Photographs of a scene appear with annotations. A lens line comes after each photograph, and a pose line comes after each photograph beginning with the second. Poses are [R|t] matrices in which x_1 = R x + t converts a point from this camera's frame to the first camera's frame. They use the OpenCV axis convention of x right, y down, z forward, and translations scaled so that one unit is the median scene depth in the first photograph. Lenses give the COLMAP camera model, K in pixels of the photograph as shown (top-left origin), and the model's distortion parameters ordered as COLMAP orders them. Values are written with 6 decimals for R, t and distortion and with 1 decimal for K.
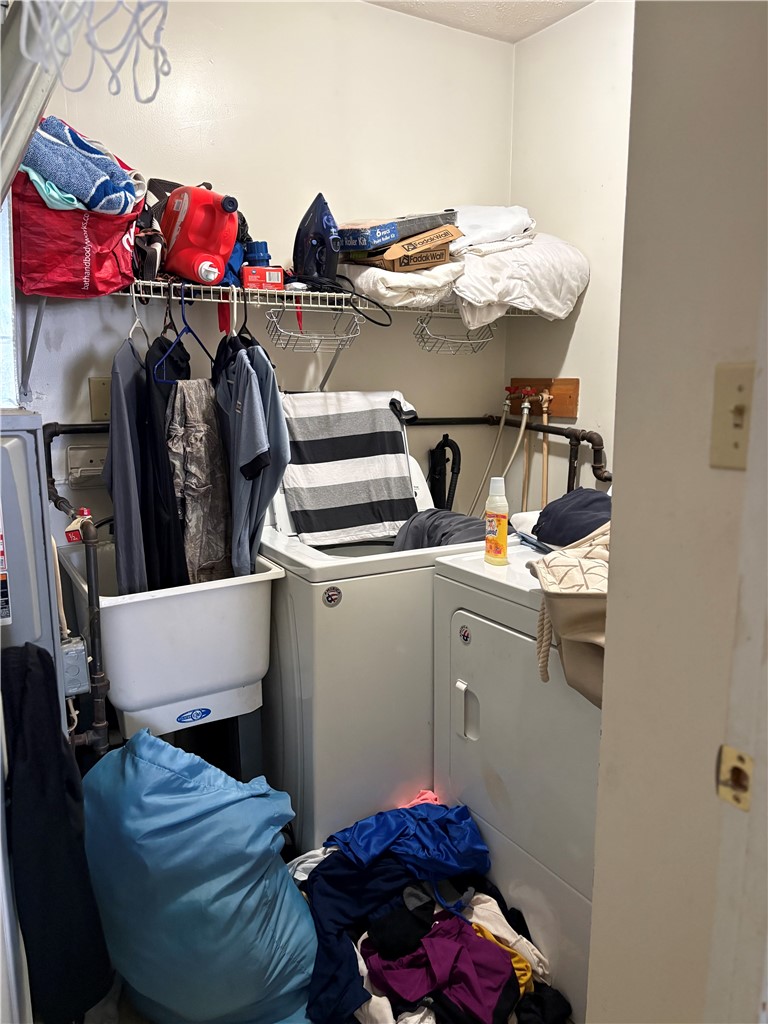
lens RADIAL K [[773.1, 0, 383.9], [0, 773.1, 512.4], [0, 0, 1]] dist [0.015798, -0.017348]
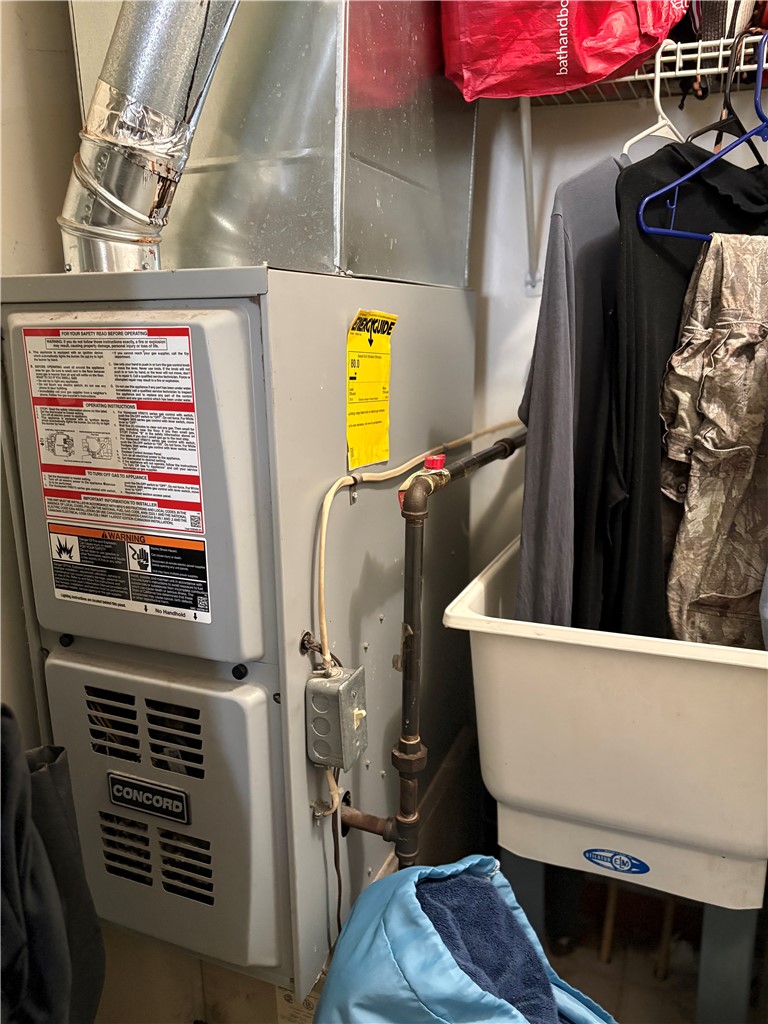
lens RADIAL K [[773.1, 0, 388.0], [0, 773.1, 513.9], [0, 0, 1]] dist [0.015798, -0.017348]
pose [[0.584800, 0.188972, -0.788859, 0.044968], [-0.136378, 0.981548, 0.134031, -0.028841], [0.799631, 0.029202, 0.599781, 0.526034]]
